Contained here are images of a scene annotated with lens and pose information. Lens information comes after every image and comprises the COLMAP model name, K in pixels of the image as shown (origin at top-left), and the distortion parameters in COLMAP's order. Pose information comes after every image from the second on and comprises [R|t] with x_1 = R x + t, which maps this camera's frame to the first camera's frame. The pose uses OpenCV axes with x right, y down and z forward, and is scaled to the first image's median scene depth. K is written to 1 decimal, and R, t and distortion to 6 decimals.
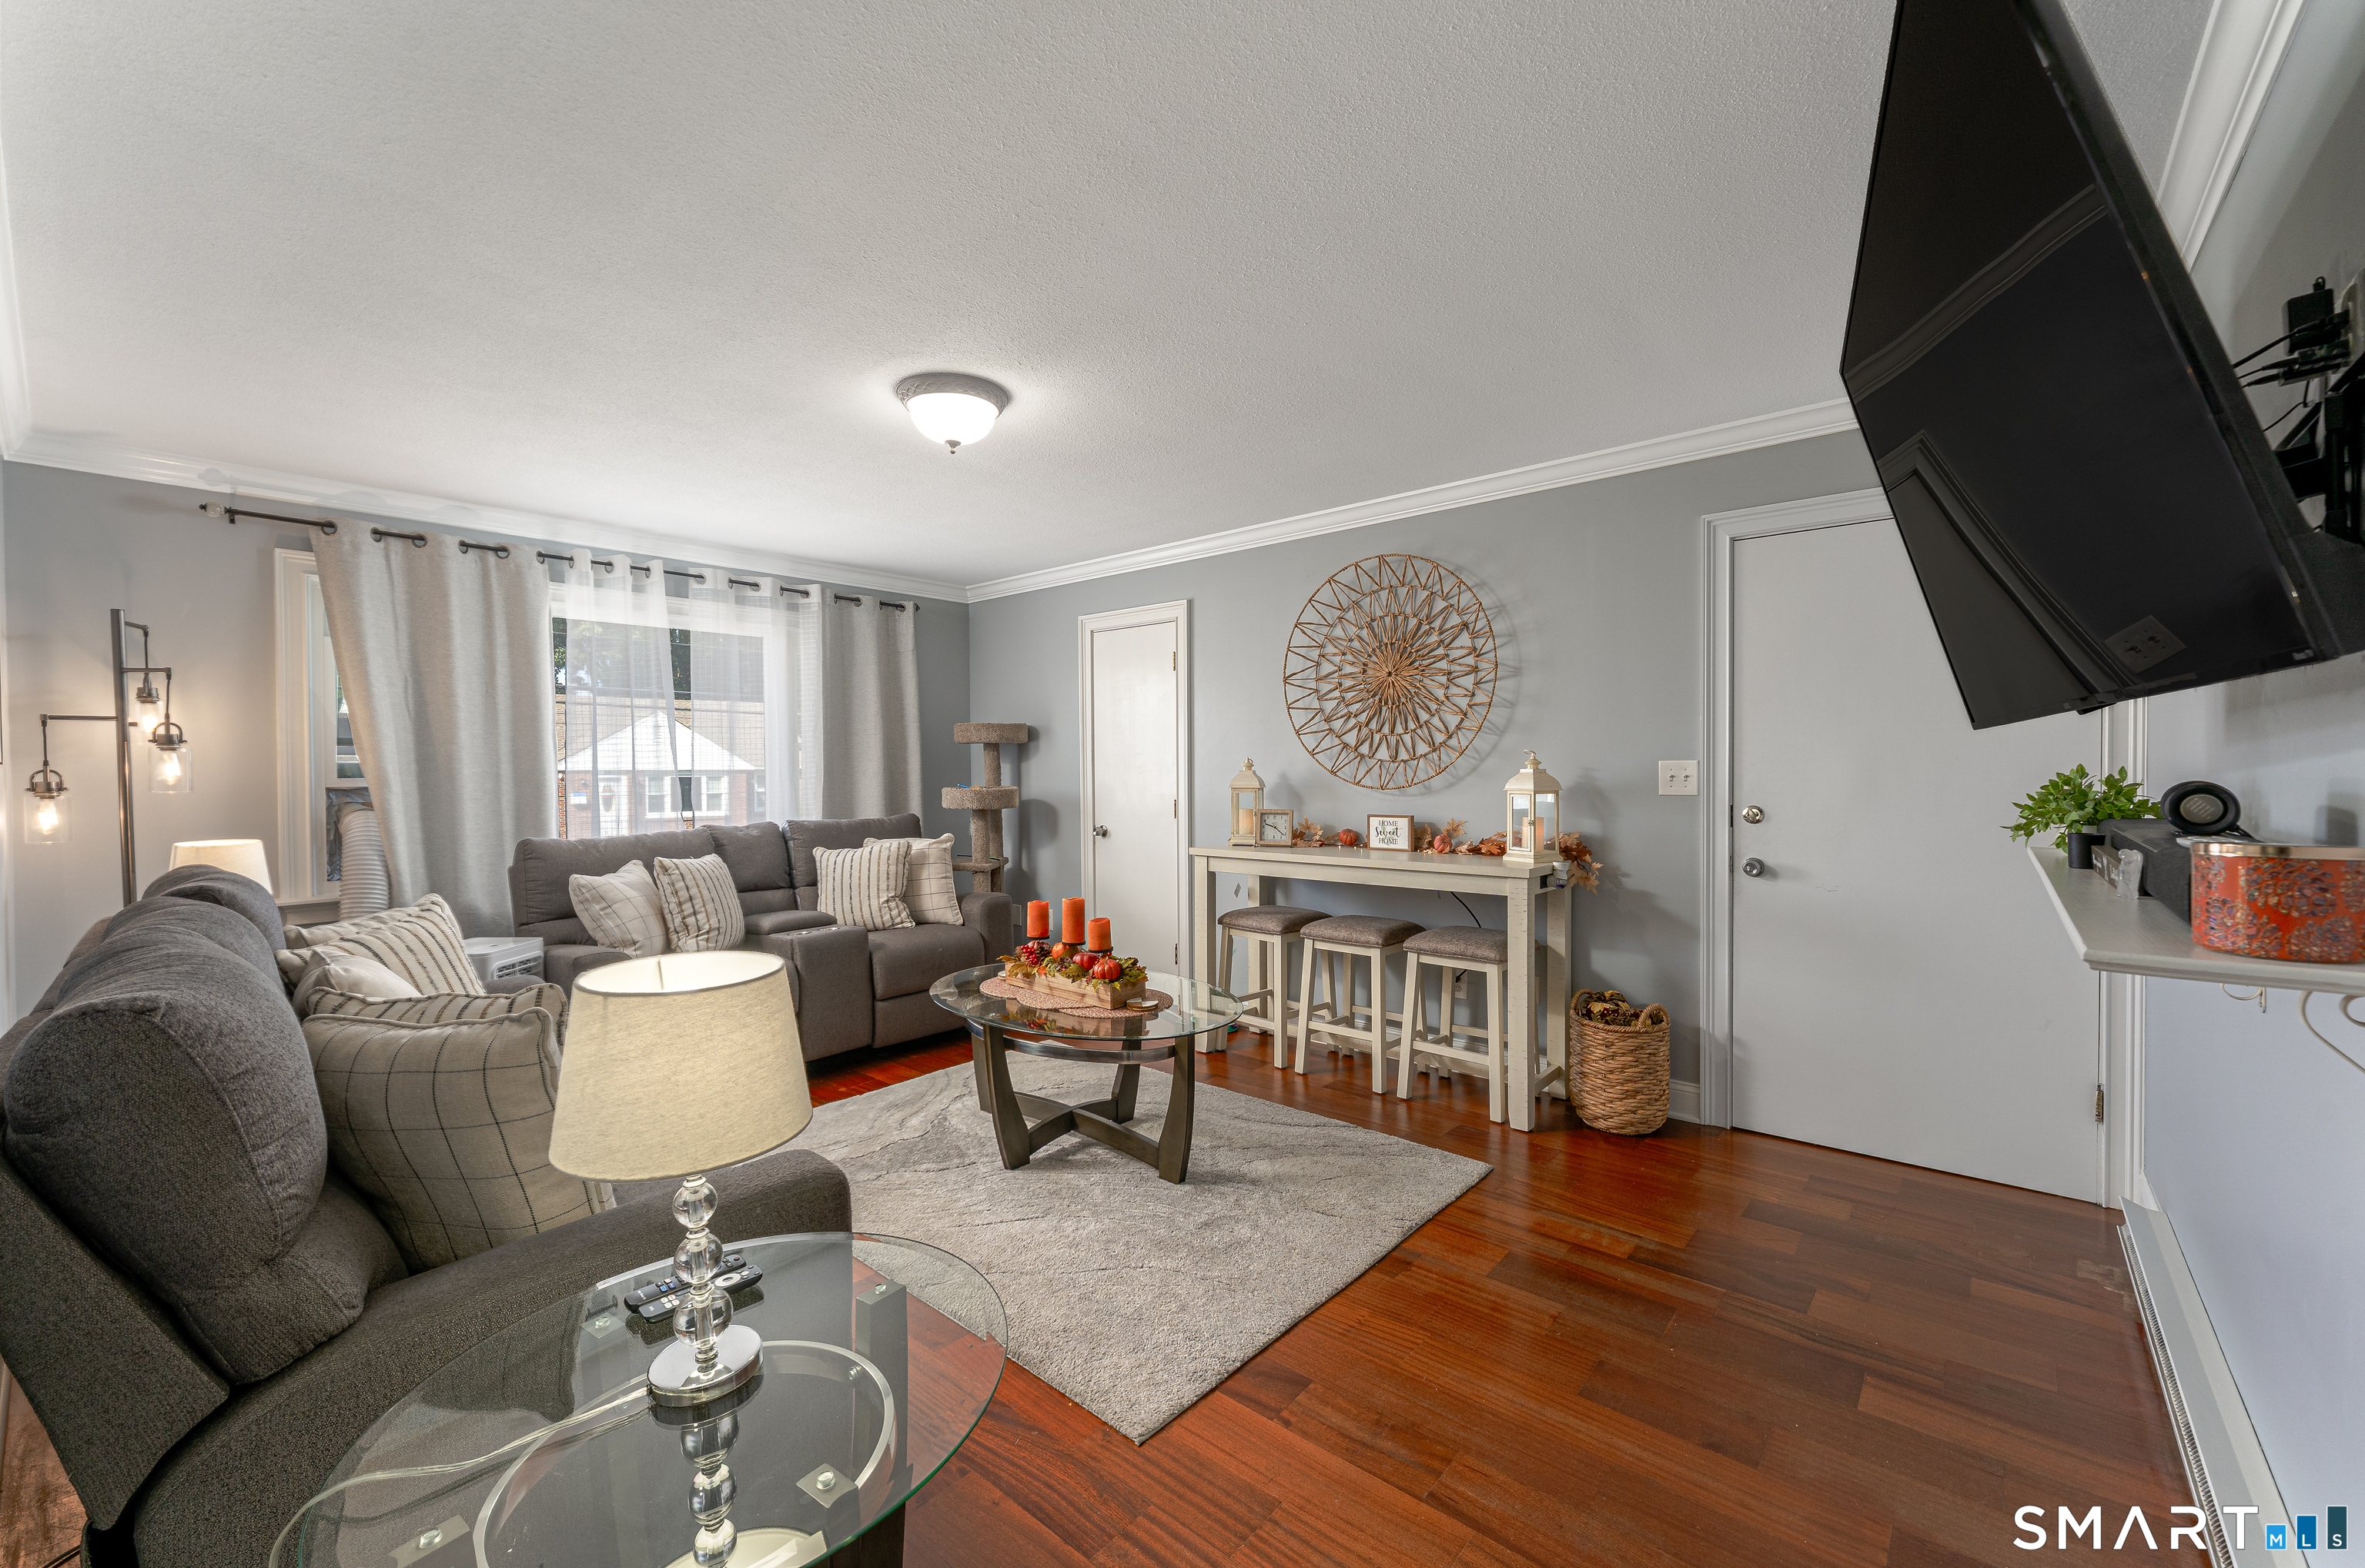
lens RADIAL K [[948.4, 0, 1186.4], [0, 948.4, 786.8], [0, 0, 1]] dist [-0.000355, -0.000483]
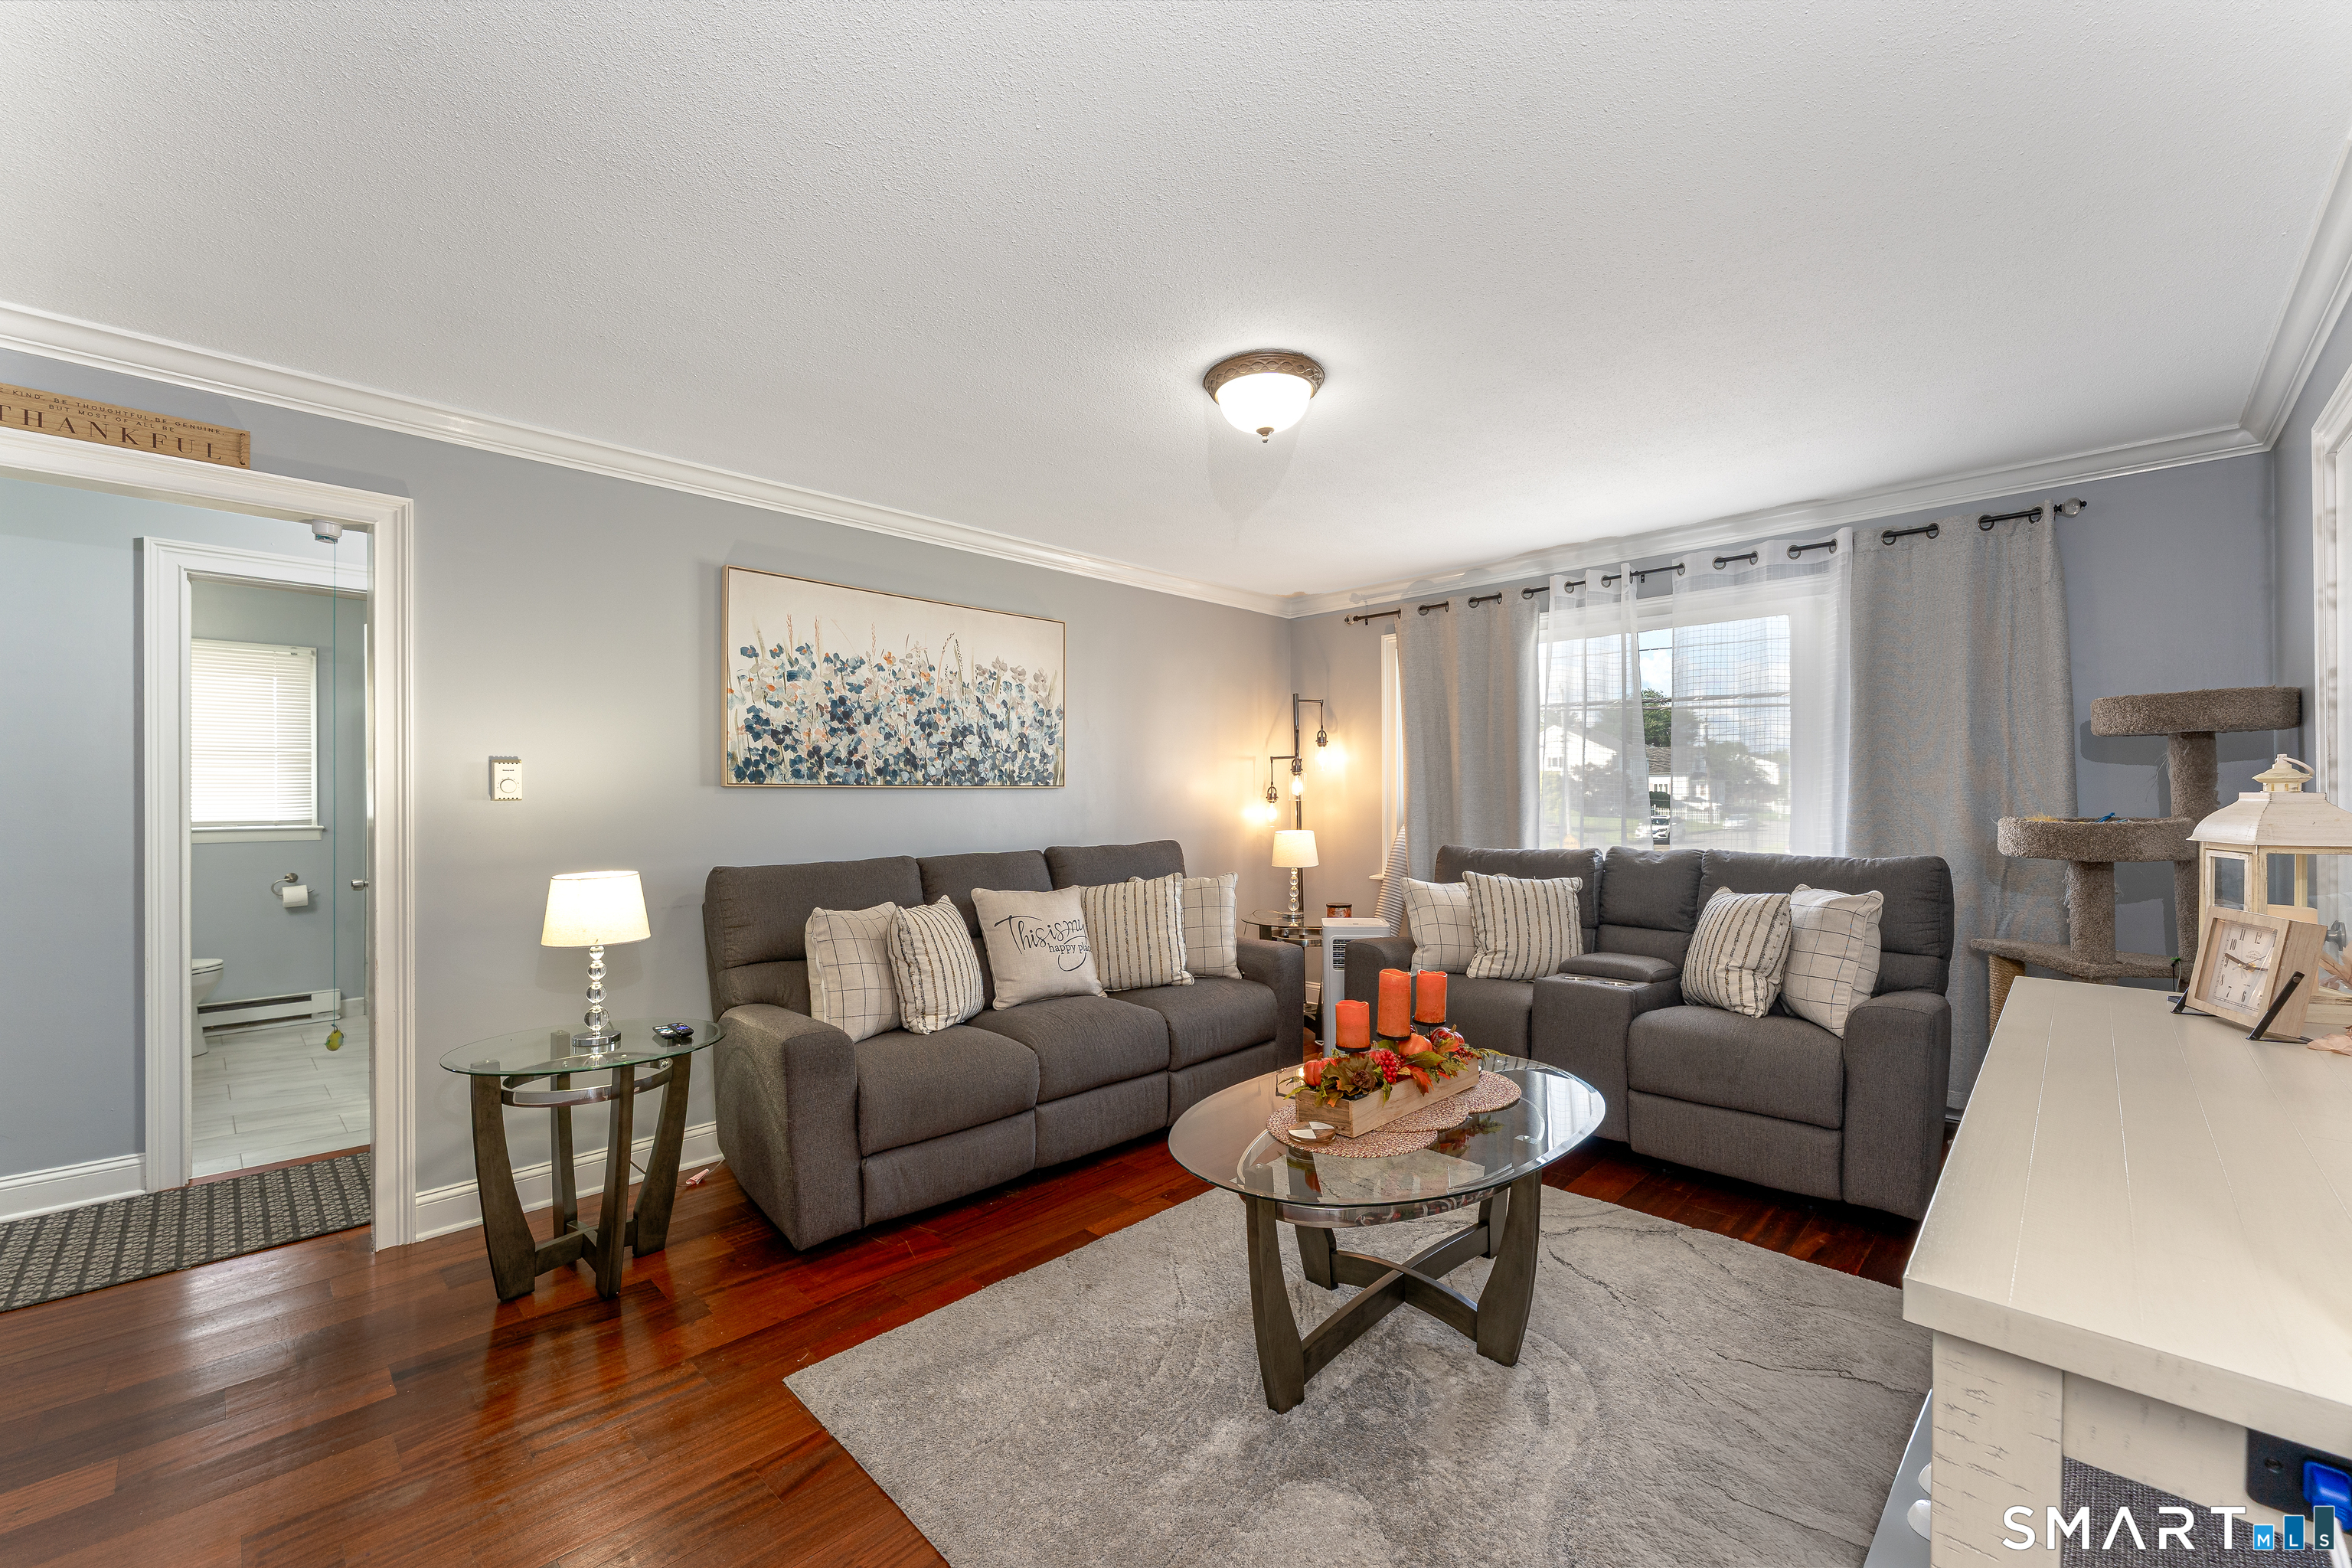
lens RADIAL K [[944.8, 0, 1181.3], [0, 944.8, 786.2], [0, 0, 1]] dist [-0.000186, -0.000056]
pose [[-0.060772, 0.006556, -0.998130, 0.437216], [-0.008029, 0.999943, 0.007057, -0.021407], [0.998119, 0.008443, -0.060716, 0.651526]]
